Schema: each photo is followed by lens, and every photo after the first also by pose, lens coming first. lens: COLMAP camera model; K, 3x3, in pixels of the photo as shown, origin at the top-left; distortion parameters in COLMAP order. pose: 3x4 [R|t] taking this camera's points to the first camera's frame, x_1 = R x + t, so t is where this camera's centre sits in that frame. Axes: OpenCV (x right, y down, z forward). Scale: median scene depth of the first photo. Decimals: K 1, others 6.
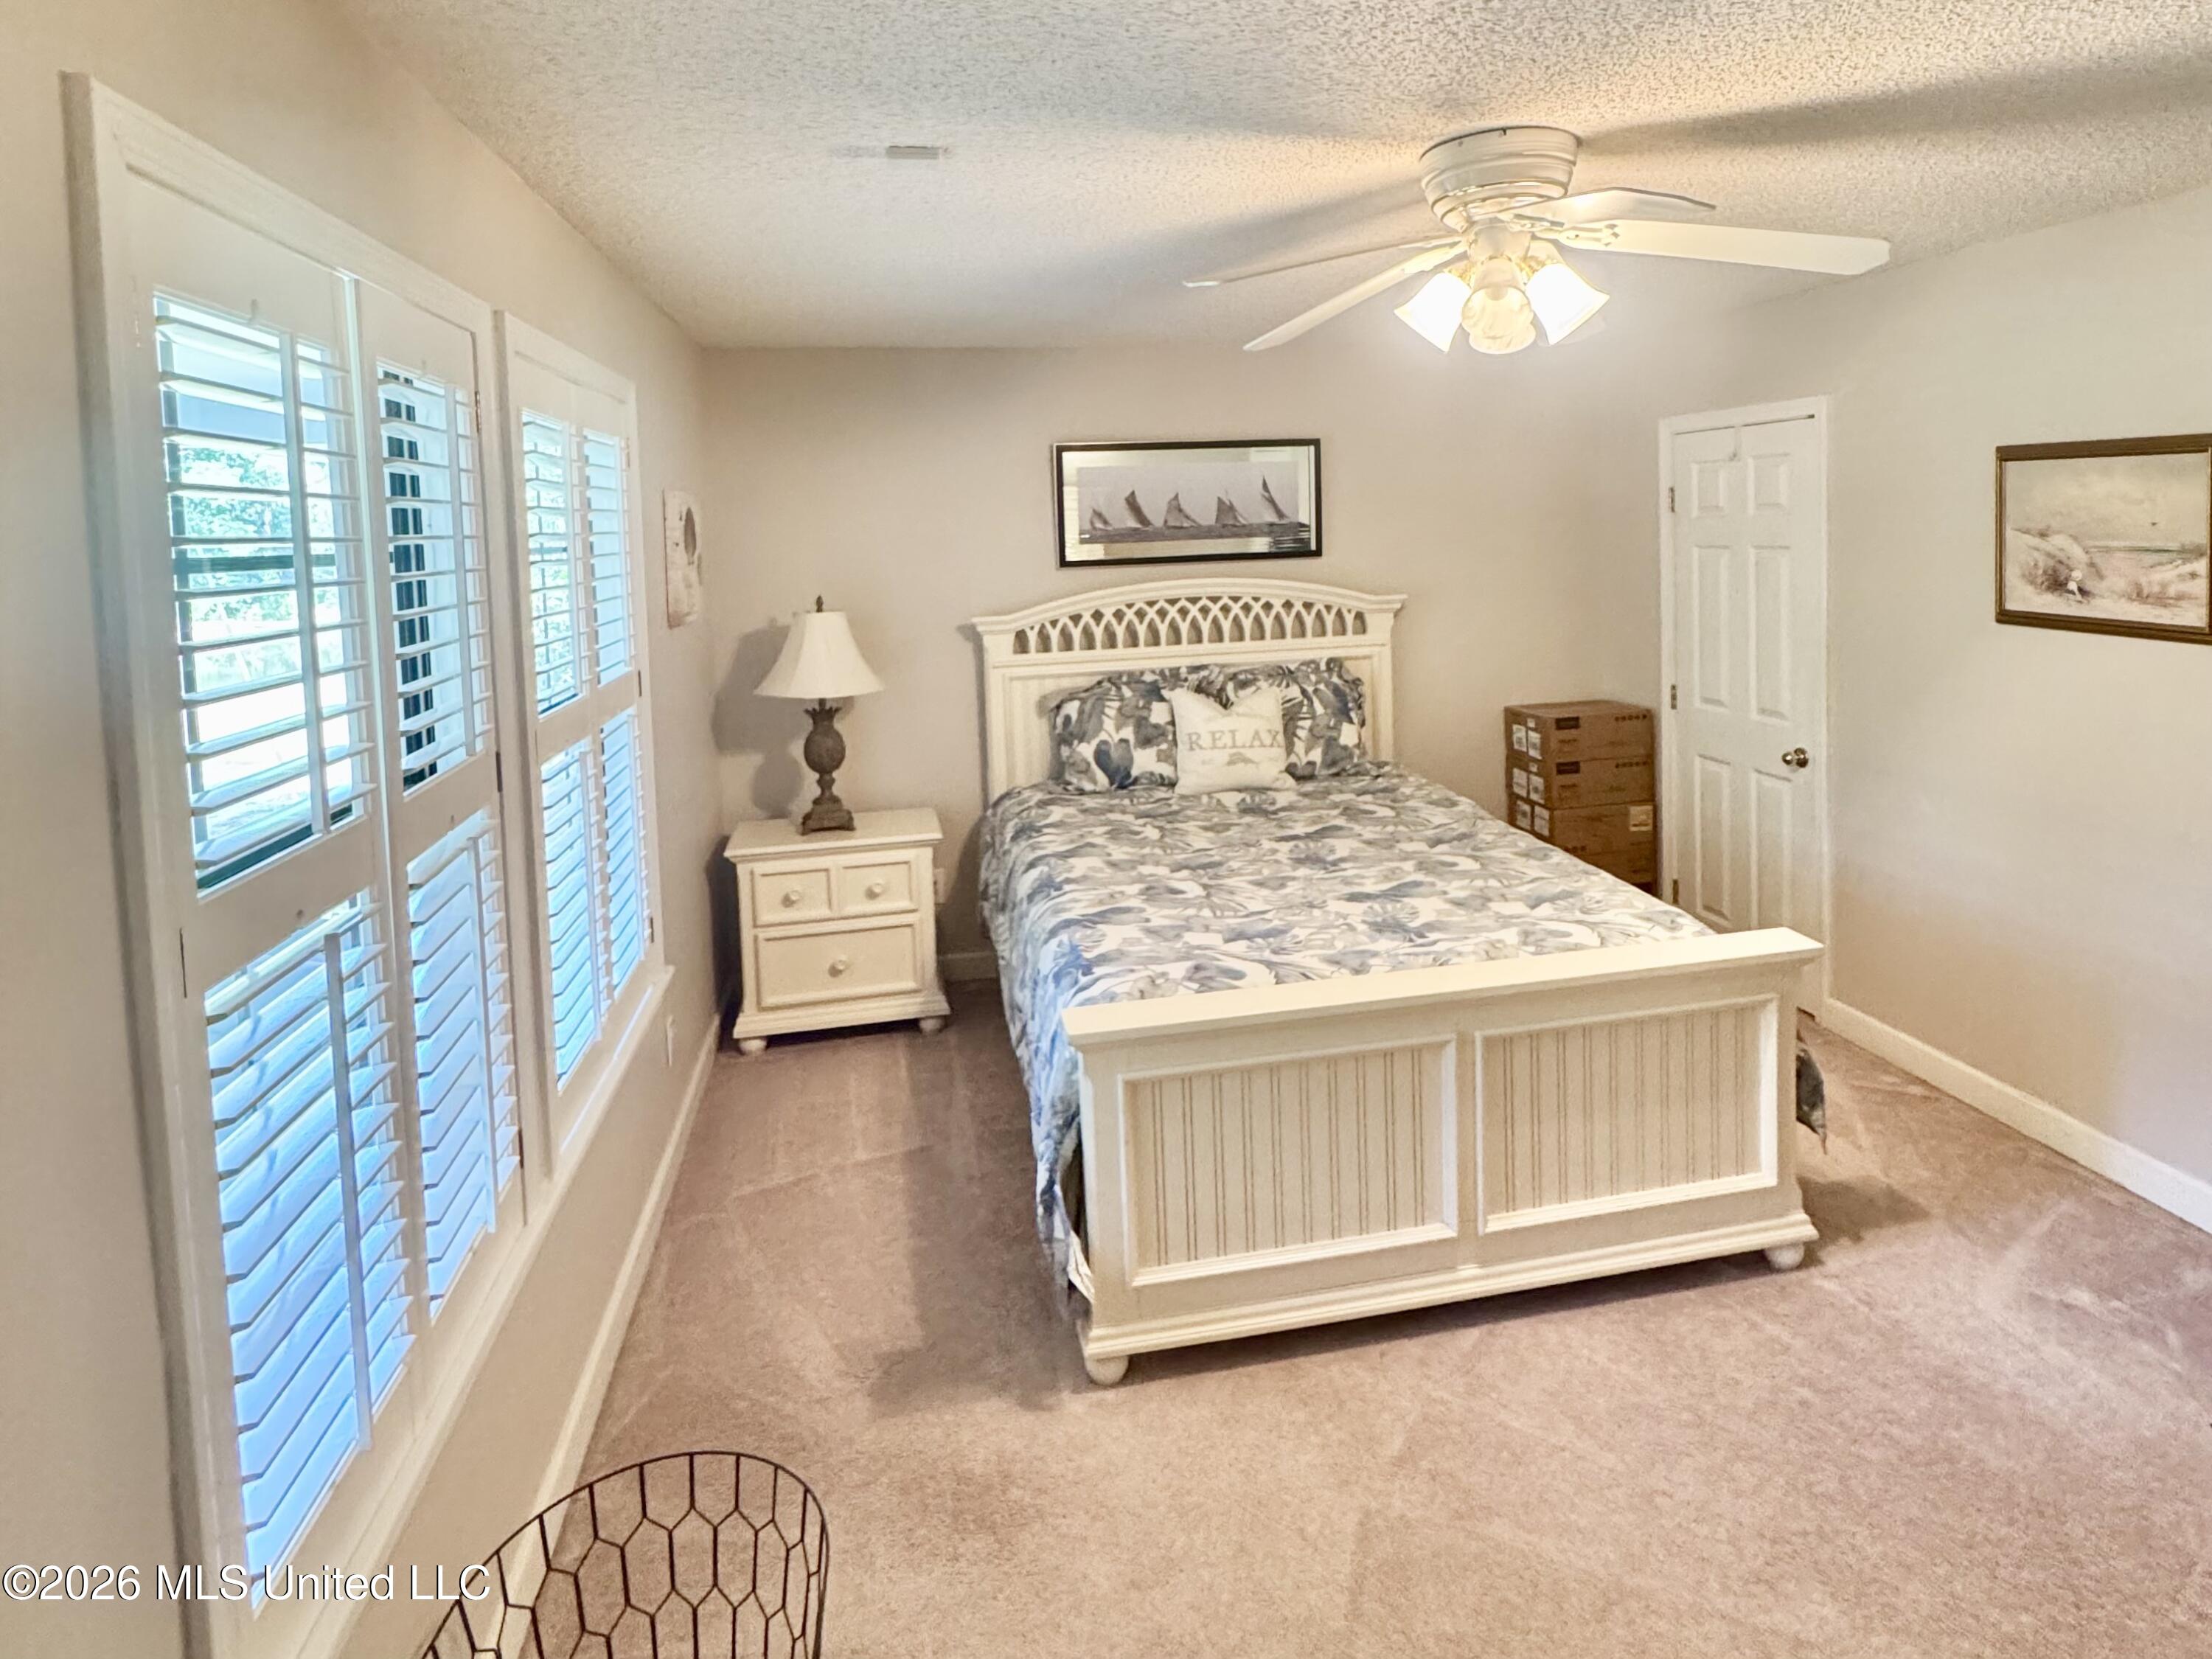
lens RADIAL K [[1158.7, 0, 1106.1], [0, 1158.7, 566.4], [0, 0, 1]] dist [-0.020811, -0.000255]
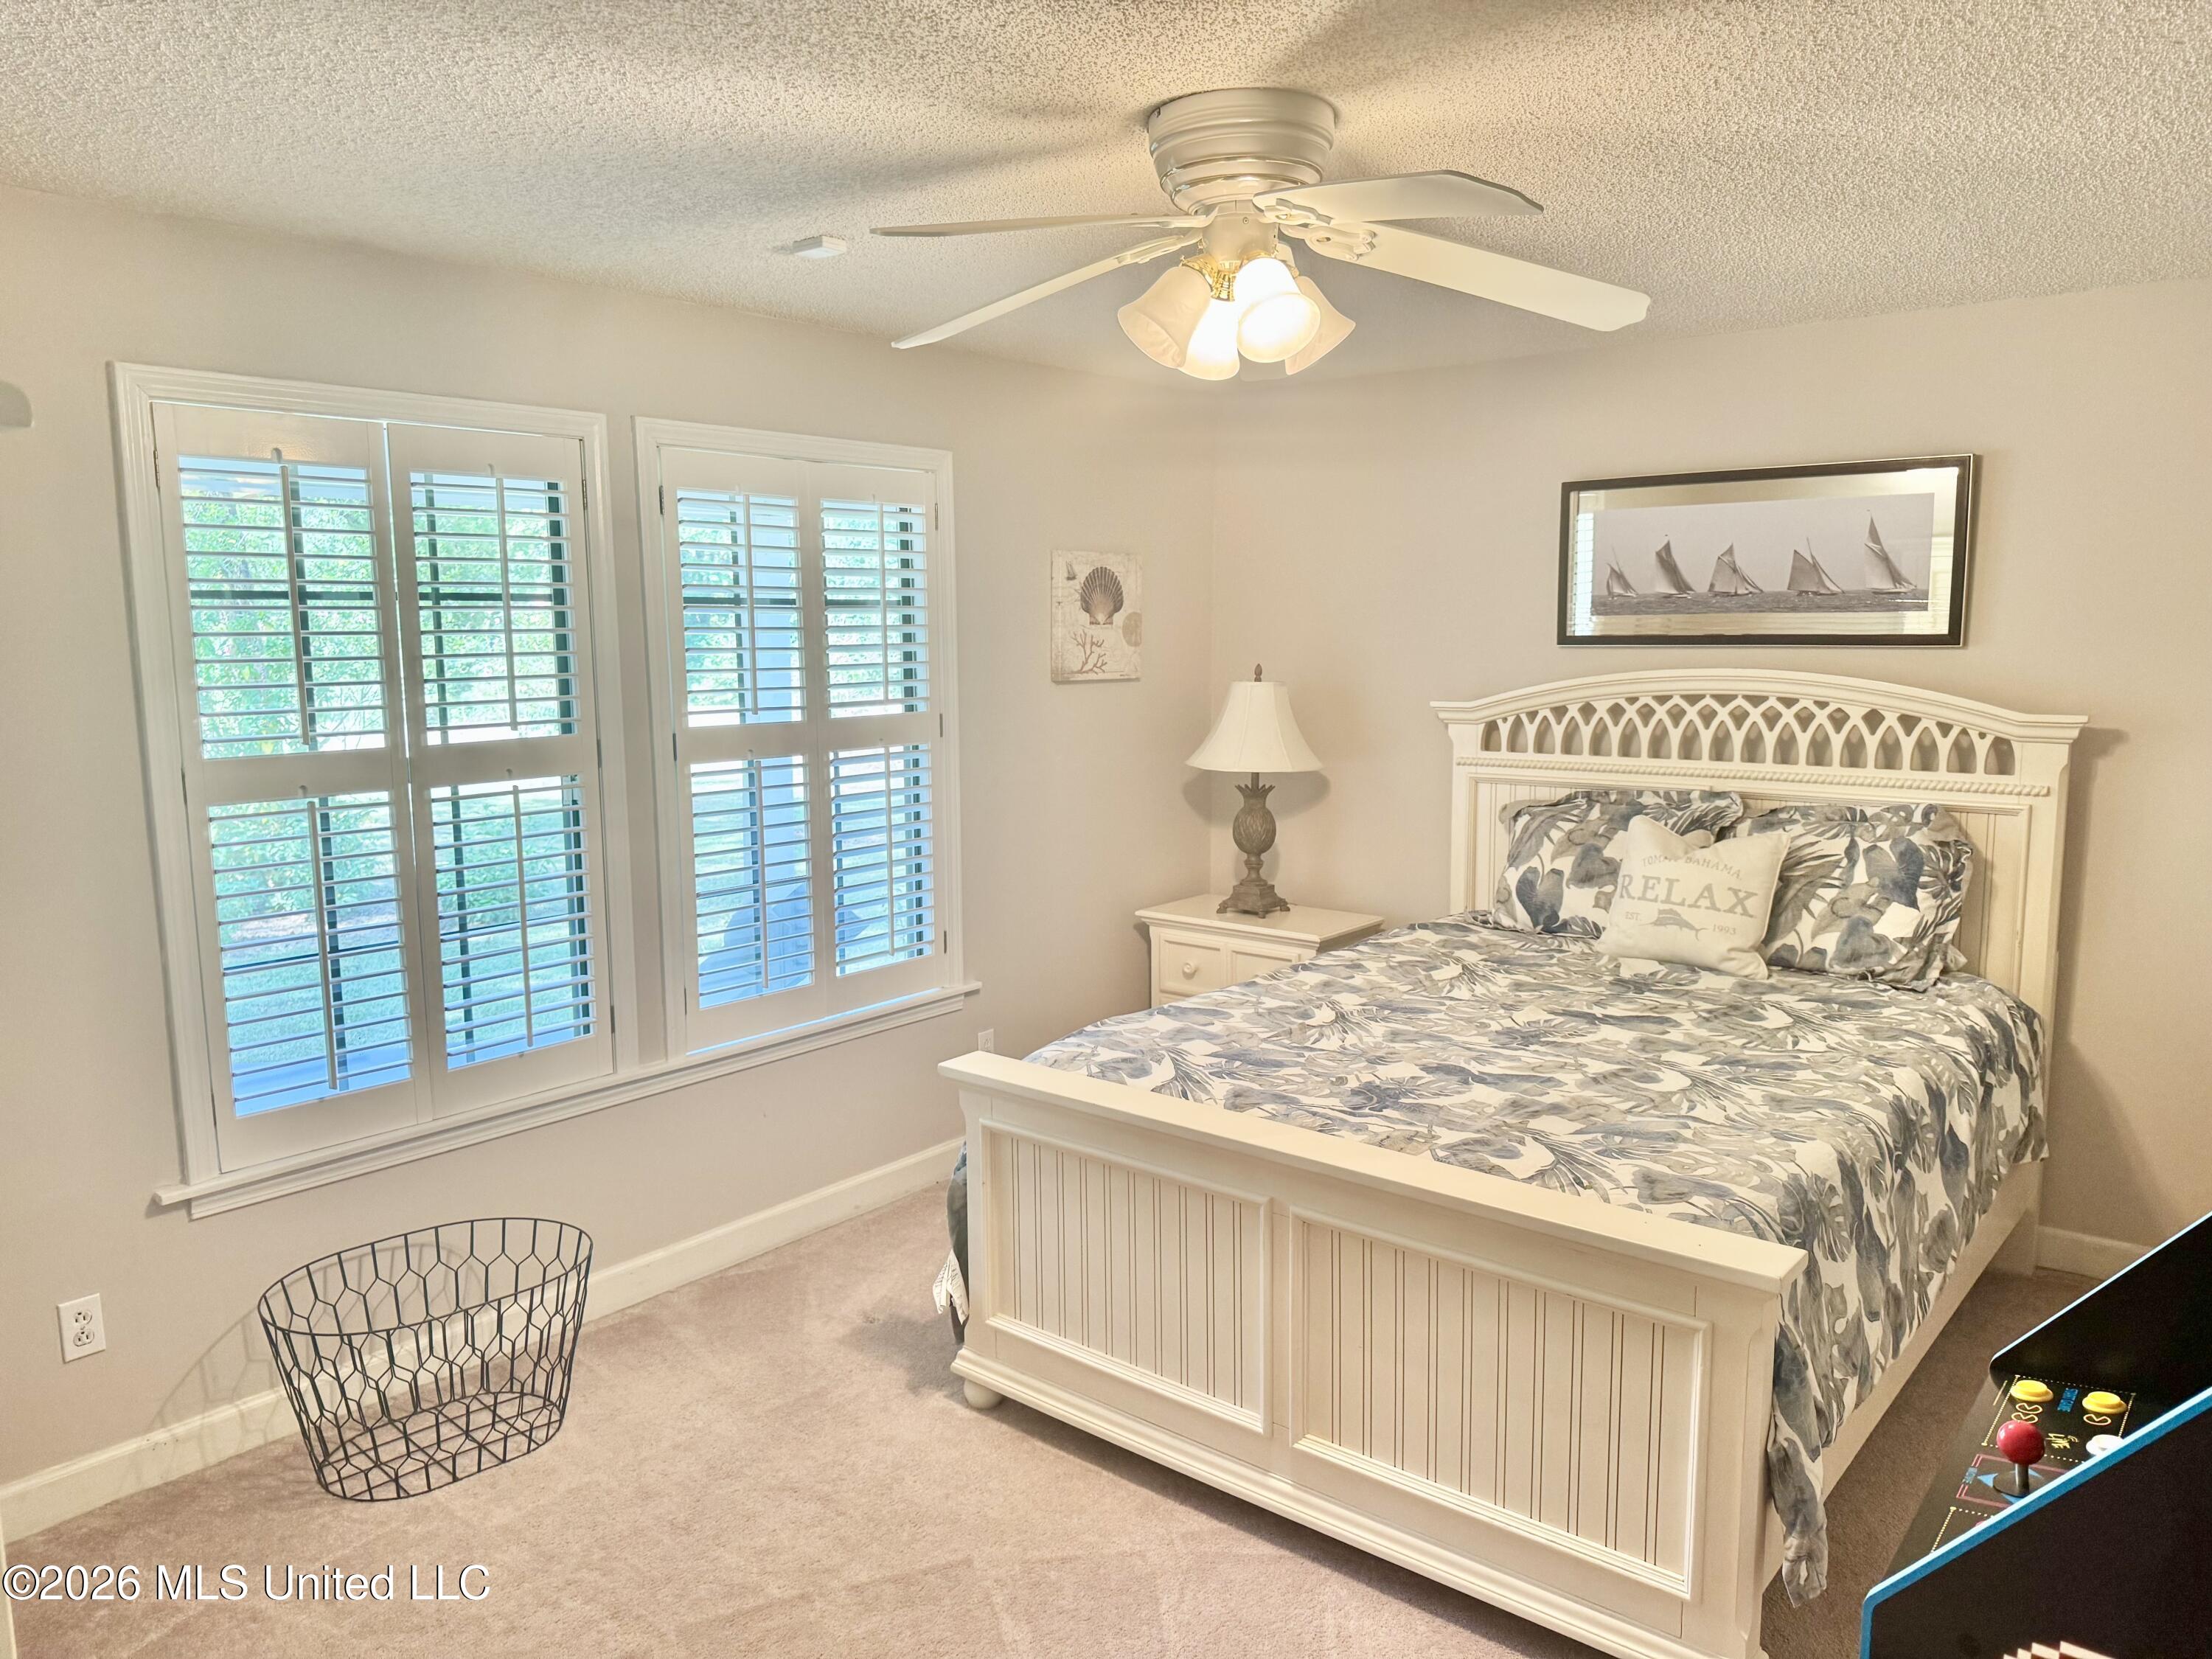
lens RADIAL K [[1532.5, 0, 1106.0], [0, 1532.5, 829.5], [0, 0, 1]] dist [-0.006585, -0.002723]
pose [[0.644896, 0.133959, -0.752439, 0.560571], [-0.038127, 0.988932, 0.143385, -0.012043], [0.763319, -0.063780, 0.642866, 0.111535]]
